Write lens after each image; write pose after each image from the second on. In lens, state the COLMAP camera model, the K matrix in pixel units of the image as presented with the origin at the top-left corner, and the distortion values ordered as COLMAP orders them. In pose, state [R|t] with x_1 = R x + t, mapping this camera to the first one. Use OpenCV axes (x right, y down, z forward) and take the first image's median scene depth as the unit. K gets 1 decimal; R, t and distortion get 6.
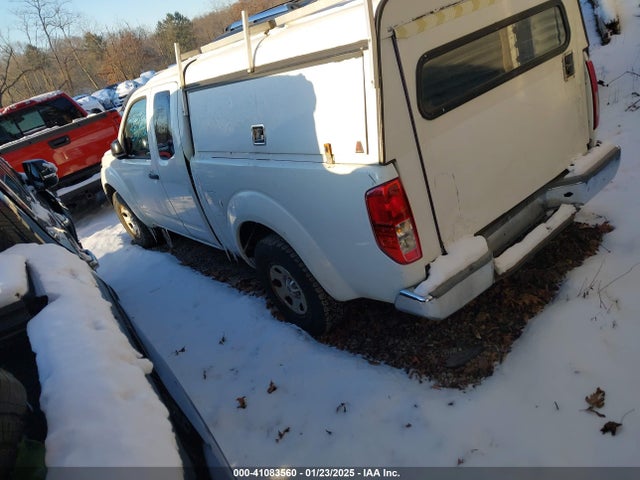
lens RADIAL K [[493.4, 0, 329.9], [0, 493.4, 239.6], [0, 0, 1]] dist [0.054344, -0.083080]
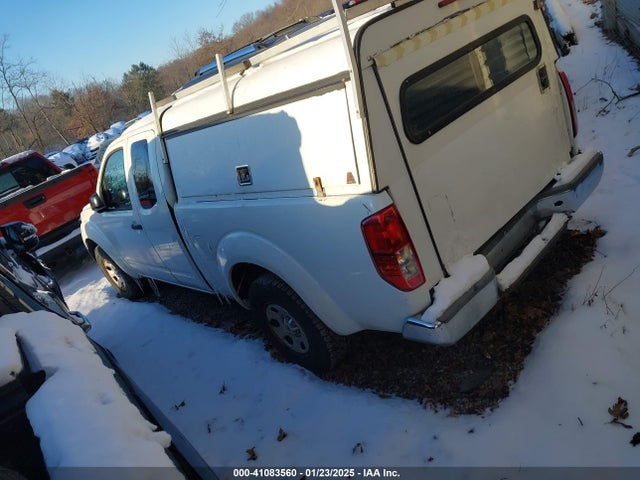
lens RADIAL K [[493.4, 0, 329.9], [0, 493.4, 239.6], [0, 0, 1]] dist [0.054344, -0.083080]
pose [[0.994155, -0.101641, 0.036389, -0.021968], [0.103657, 0.992883, -0.058631, -0.008255], [-0.030171, 0.062060, 0.997616, 0.021291]]
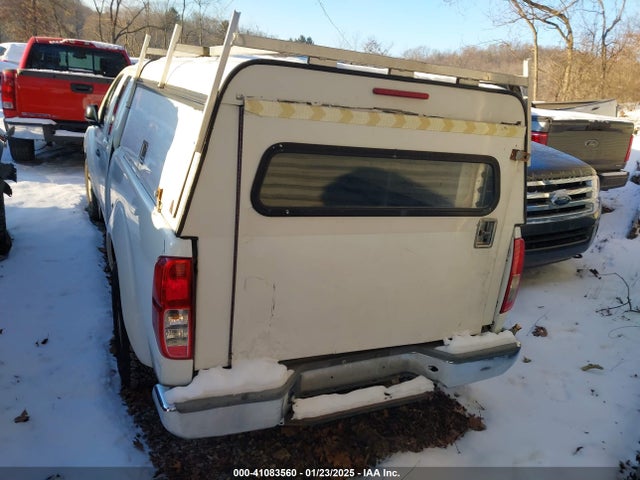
lens RADIAL K [[495.8, 0, 337.2], [0, 495.8, 247.3], [0, 0, 1]] dist [0.051865, -0.071880]
pose [[0.896564, 0.436827, -0.073186, 0.309536], [-0.441853, 0.893554, -0.079545, -0.138212], [0.030648, 0.103655, 0.994141, 0.125714]]
